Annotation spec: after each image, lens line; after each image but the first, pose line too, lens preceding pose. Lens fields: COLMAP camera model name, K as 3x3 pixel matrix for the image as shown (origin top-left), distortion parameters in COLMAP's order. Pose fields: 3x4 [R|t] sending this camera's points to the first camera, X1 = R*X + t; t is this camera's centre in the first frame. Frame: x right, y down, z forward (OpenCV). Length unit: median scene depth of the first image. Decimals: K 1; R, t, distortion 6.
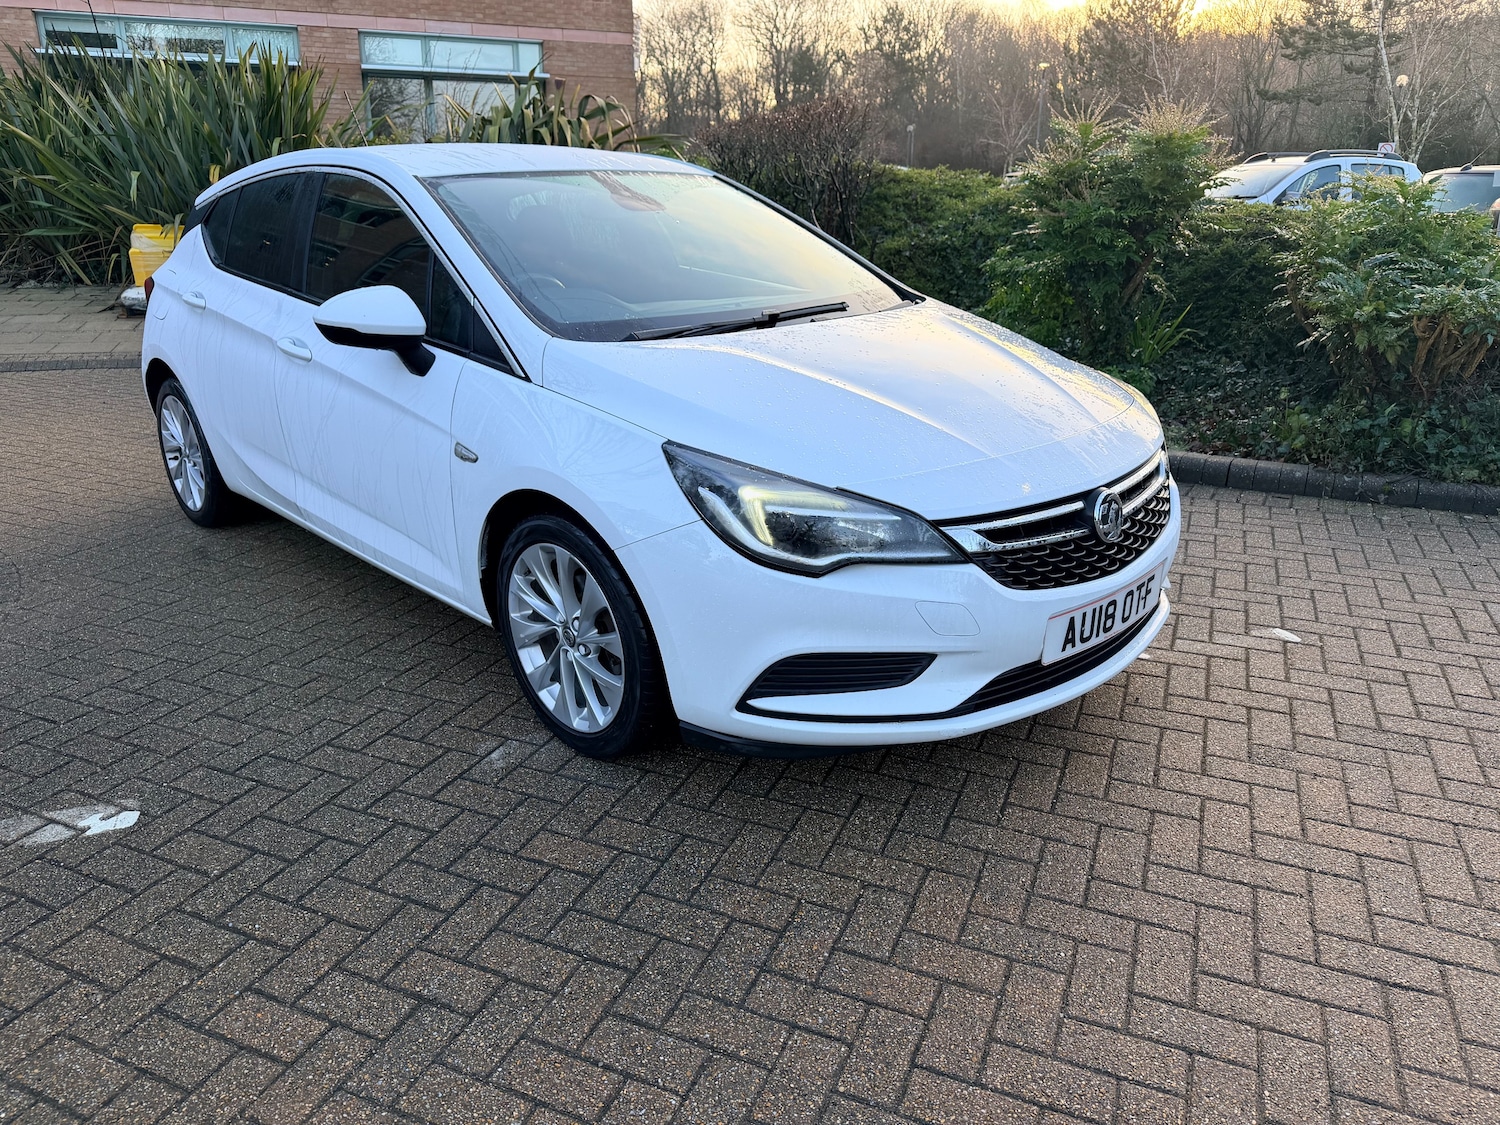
lens RADIAL K [[1058.0, 0, 744.9], [0, 1058.0, 573.2], [0, 0, 1]] dist [0.013370, -0.023344]
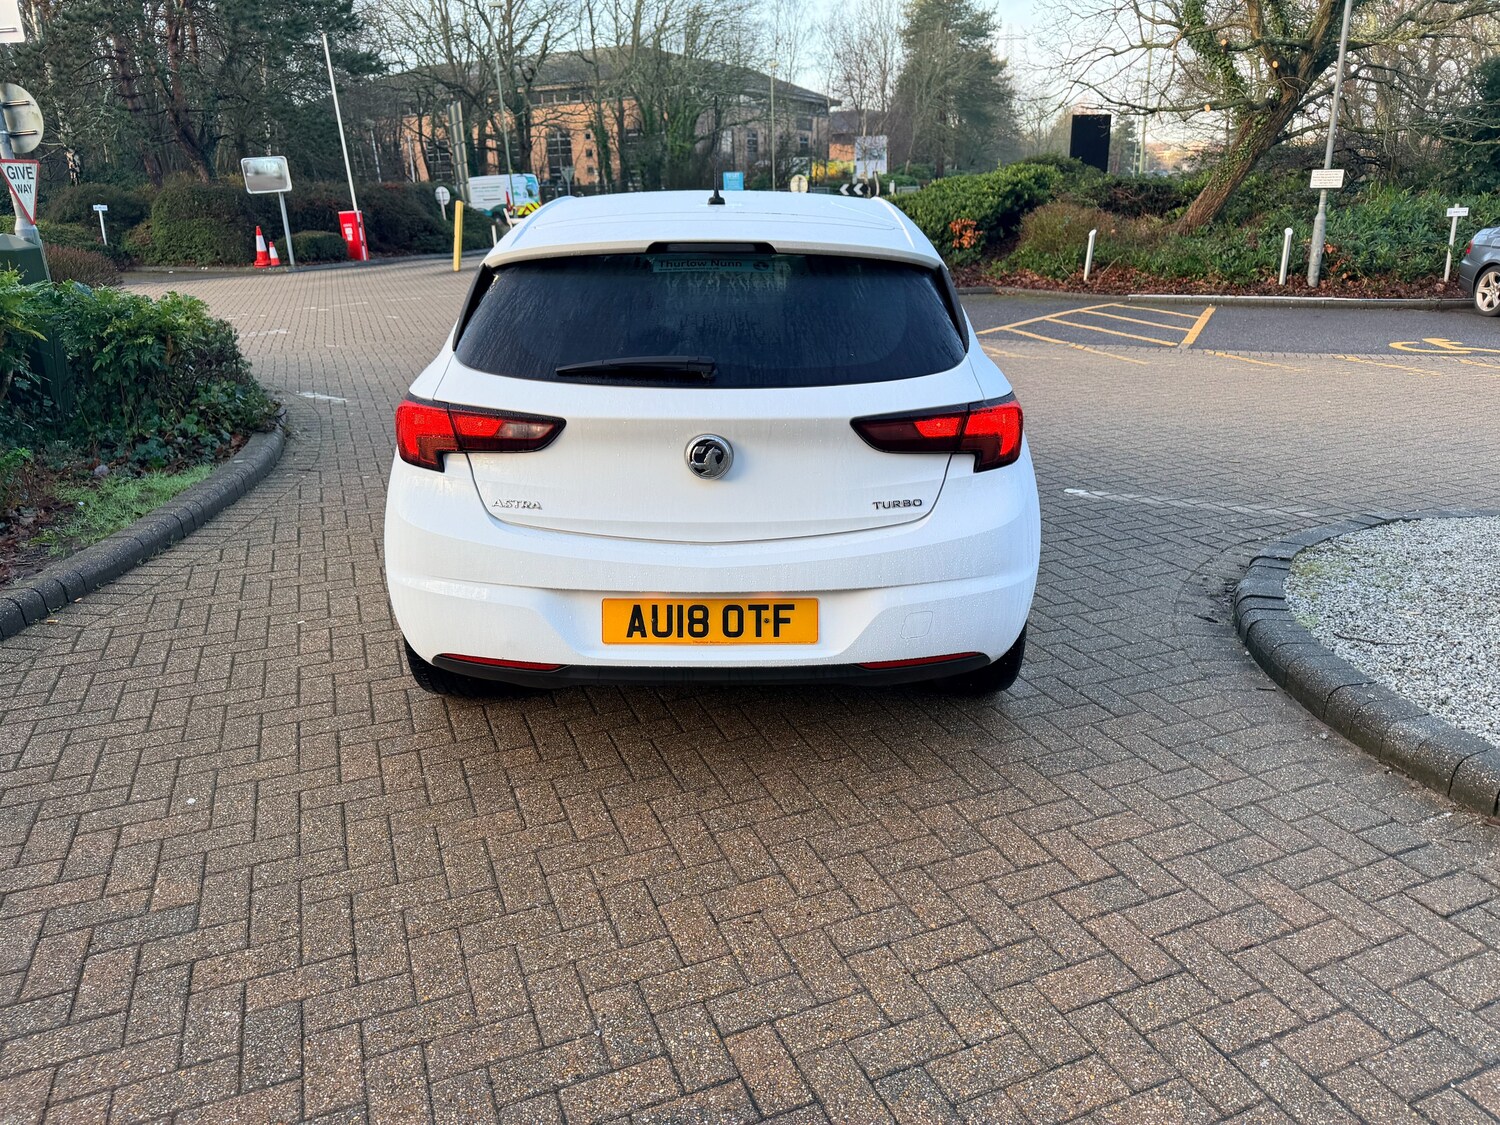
lens RADIAL K [[1061.0, 0, 750.0], [0, 1061.0, 562.5], [0, 0, 1]] dist [0.025005, -0.031602]
pose [[-0.722054, -0.217023, 0.656916, -1.349566], [0.246713, 0.806327, 0.537559, -0.876452], [-0.646352, 0.550217, -0.528669, 2.277499]]
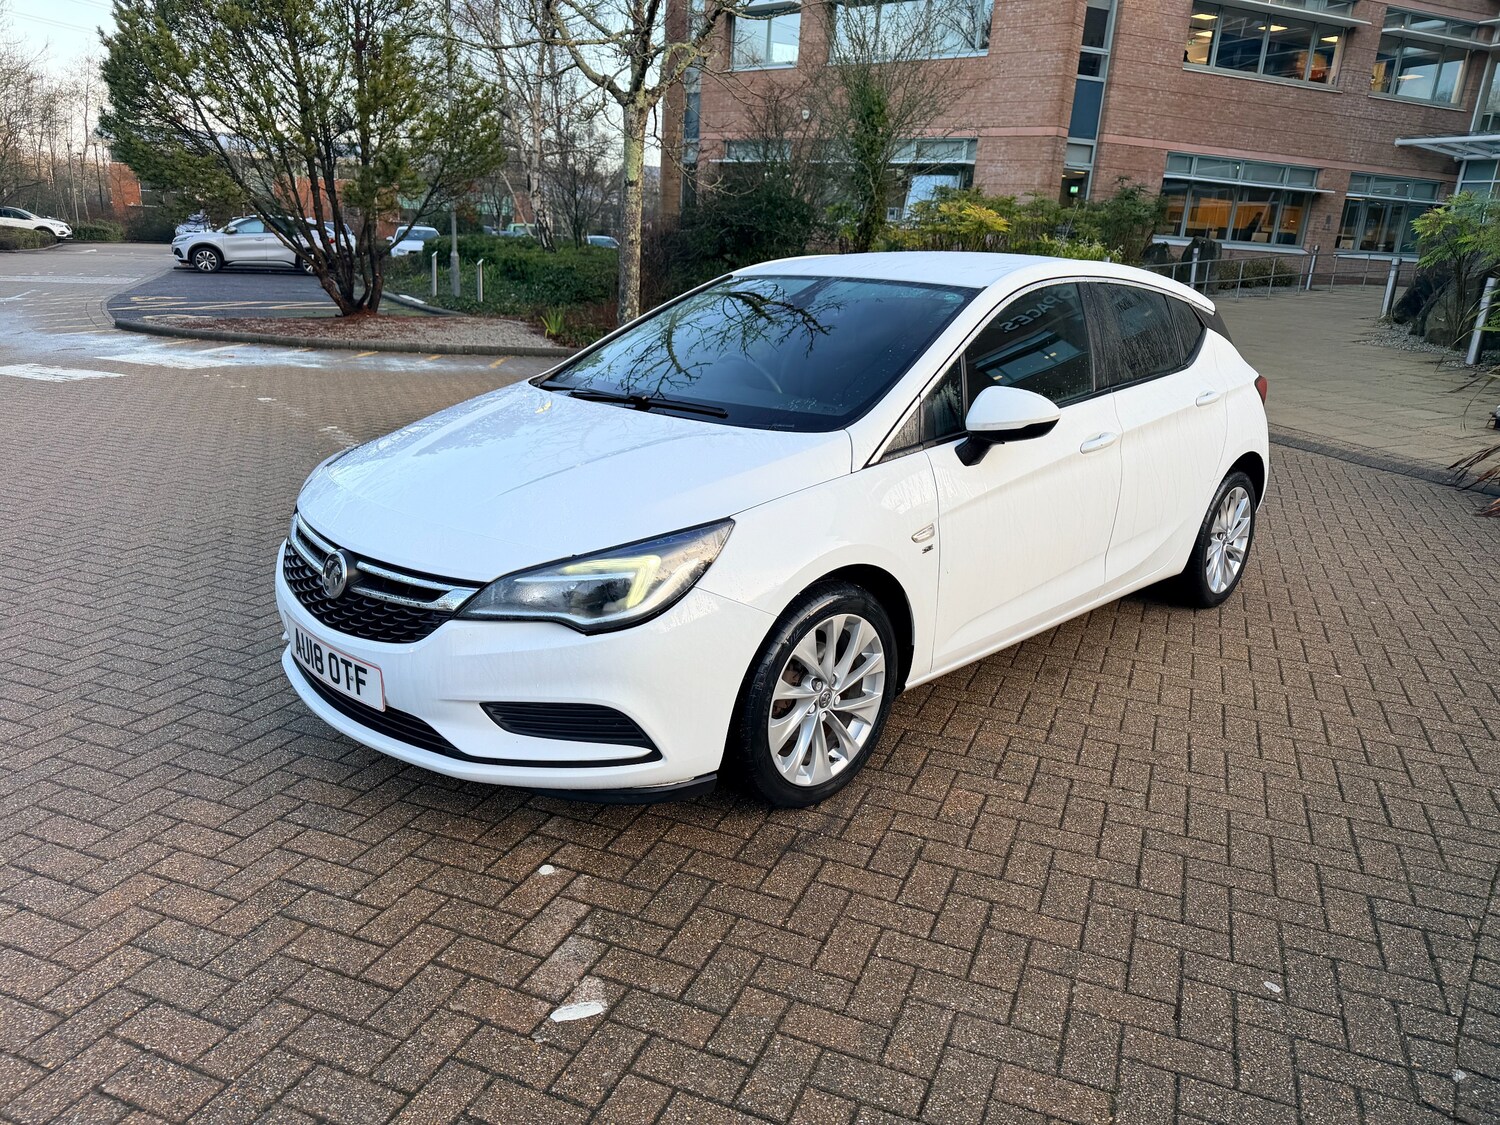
lens RADIAL K [[1054.8, 0, 758.8], [0, 1054.8, 566.5], [0, 0, 1]] dist [0.015241, -0.024772]
pose [[0.030691, 0.290848, -0.956277, 1.173762], [-0.379338, 0.888539, 0.258072, -0.428639], [0.924749, 0.354832, 0.137600, 1.040528]]
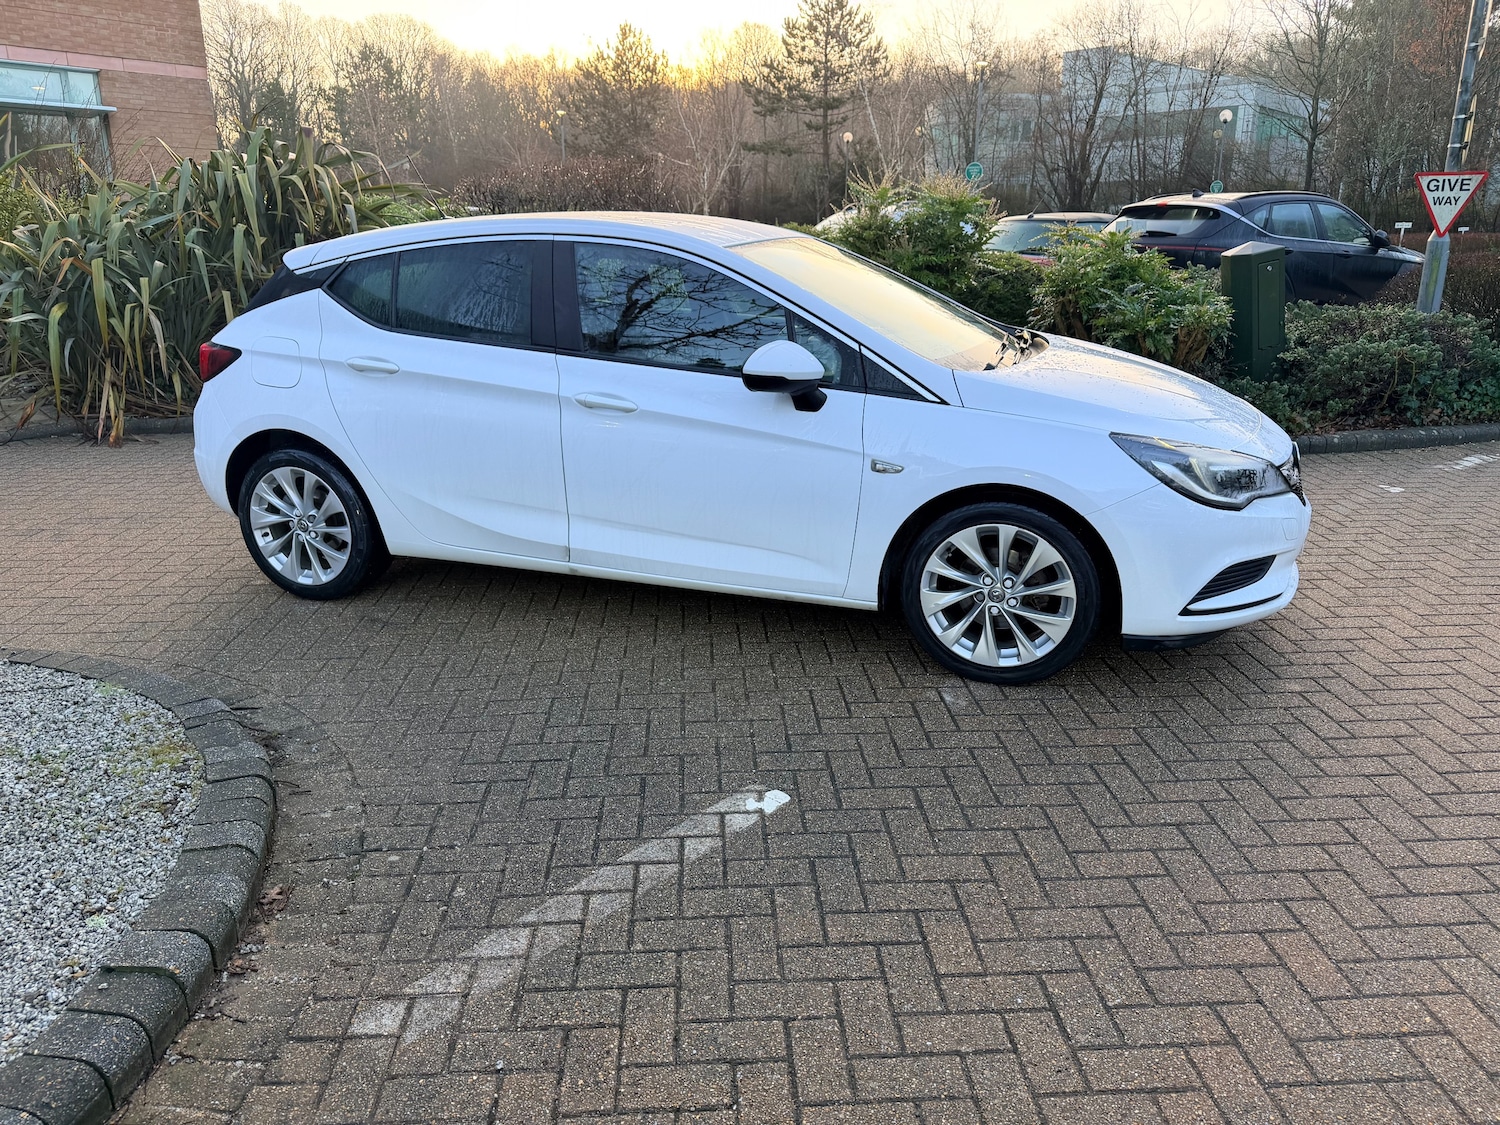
lens RADIAL K [[1056.1, 0, 755.2], [0, 1056.1, 558.3], [0, 0, 1]] dist [0.008434, -0.010846]
pose [[0.891204, -0.139103, 0.431748, -0.880325], [0.157407, 0.987511, -0.006753, -0.020318], [-0.425417, 0.073978, 0.901969, -0.048287]]
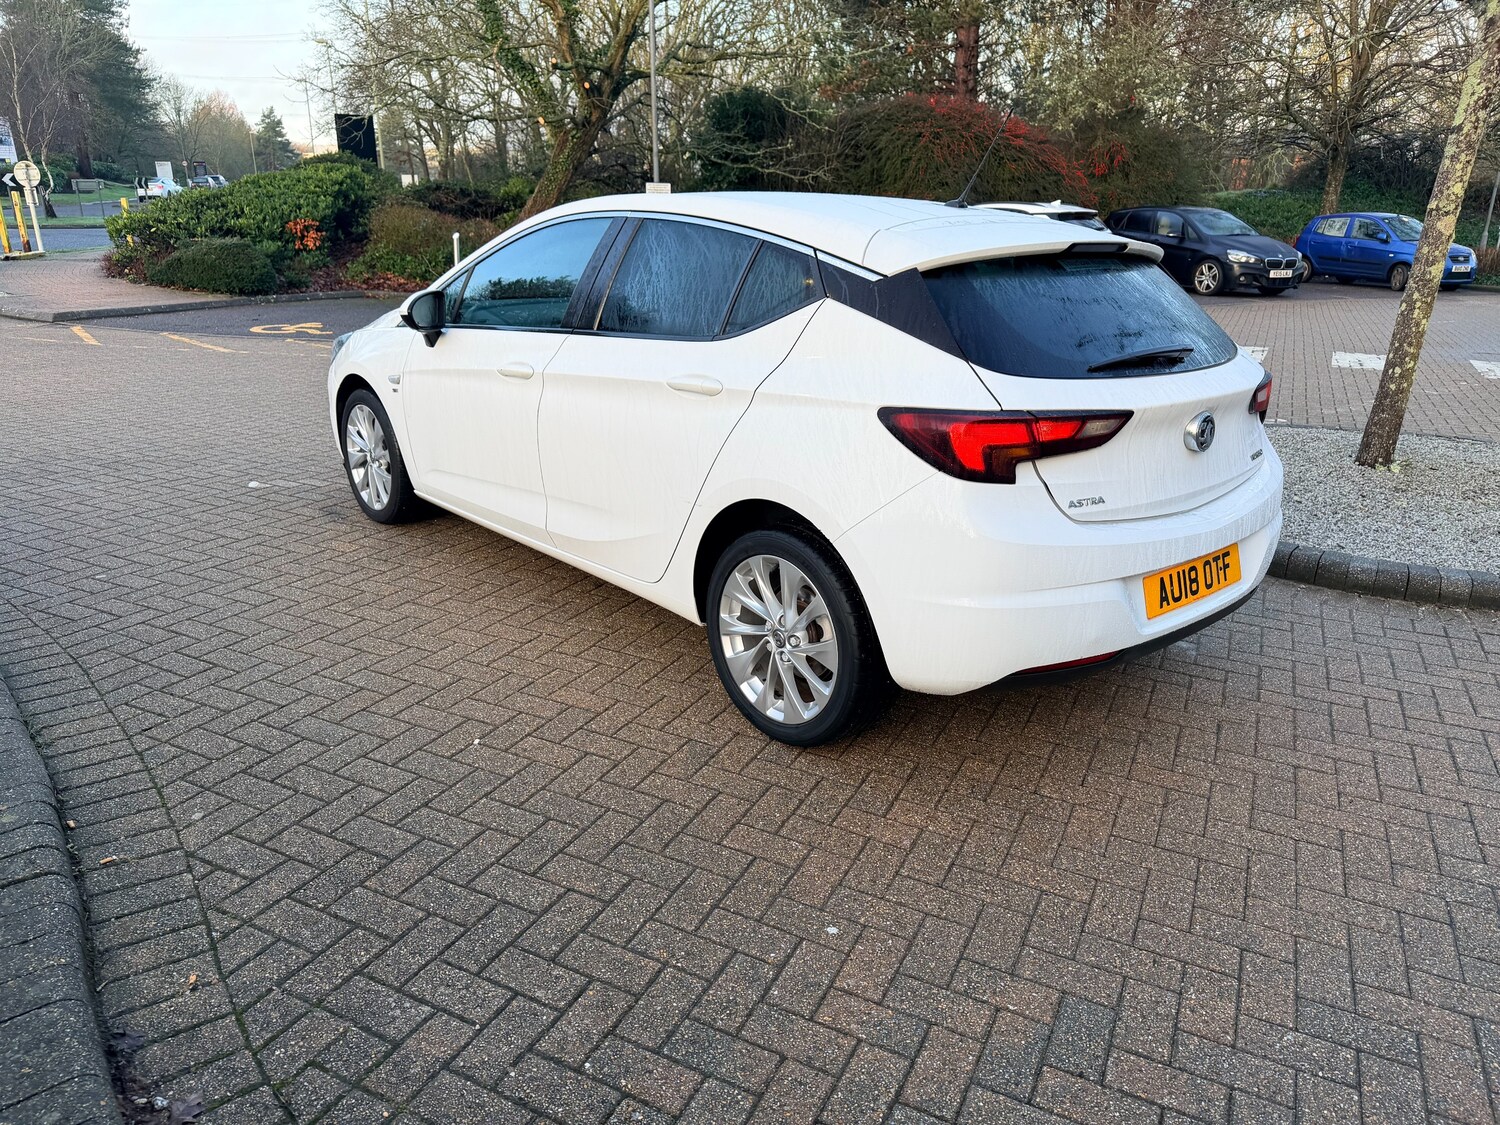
lens RADIAL K [[1054.8, 0, 758.8], [0, 1054.8, 566.5], [0, 0, 1]] dist [0.015241, -0.024772]
pose [[-0.998853, -0.031646, 0.035922, -0.376727], [-0.002032, 0.777710, 0.628620, -1.004400], [-0.047830, 0.627826, -0.776883, 2.645608]]
